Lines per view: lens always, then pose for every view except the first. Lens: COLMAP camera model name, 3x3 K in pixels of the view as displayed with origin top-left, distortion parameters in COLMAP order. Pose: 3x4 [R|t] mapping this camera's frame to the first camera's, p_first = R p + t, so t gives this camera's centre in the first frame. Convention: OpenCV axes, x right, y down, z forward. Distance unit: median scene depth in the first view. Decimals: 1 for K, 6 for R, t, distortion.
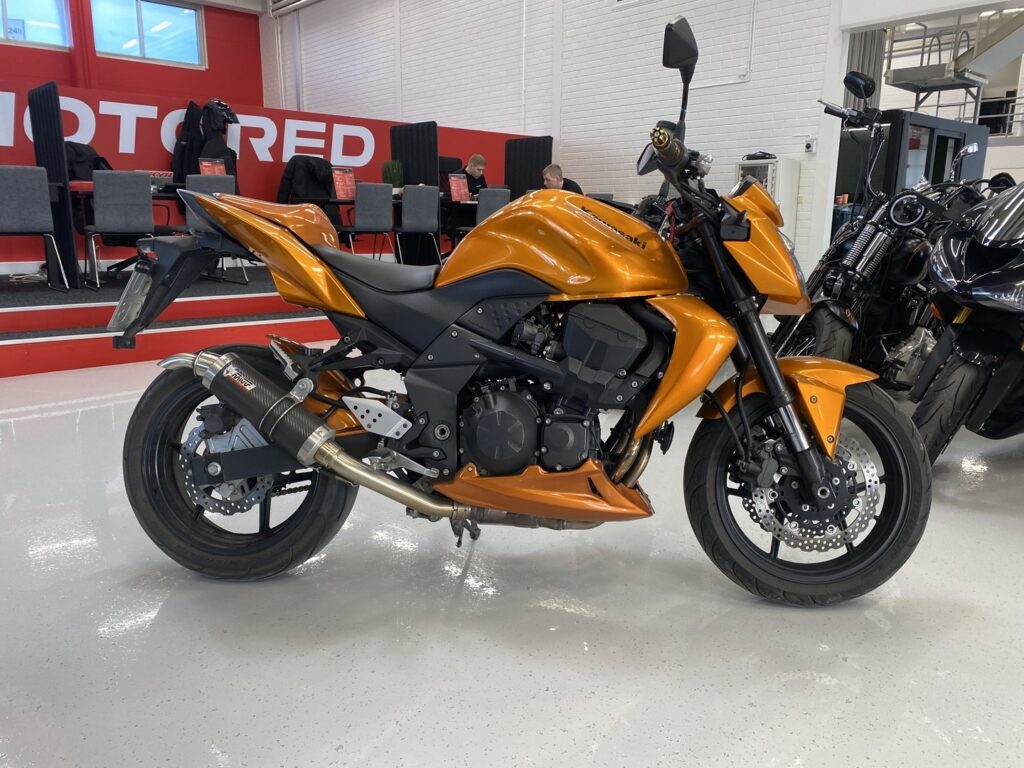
lens RADIAL K [[777.8, 0, 512.0], [0, 777.8, 384.0], [0, 0, 1]] dist [0.032425, -0.045935]
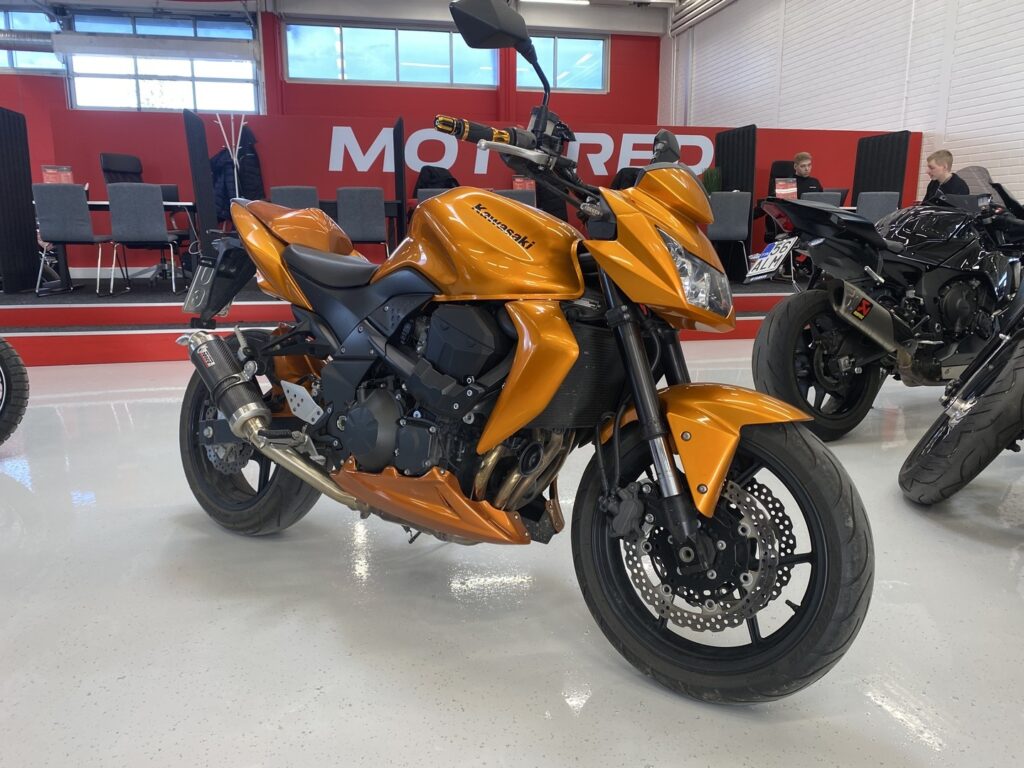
lens RADIAL K [[786.2, 0, 513.4], [0, 786.2, 364.8], [0, 0, 1]] dist [0.006204, -0.004769]
pose [[0.855038, 0.079361, -0.512456, 0.156820], [-0.100134, 0.994889, -0.013002, -0.005981], [0.508805, 0.062432, 0.858615, 0.051986]]
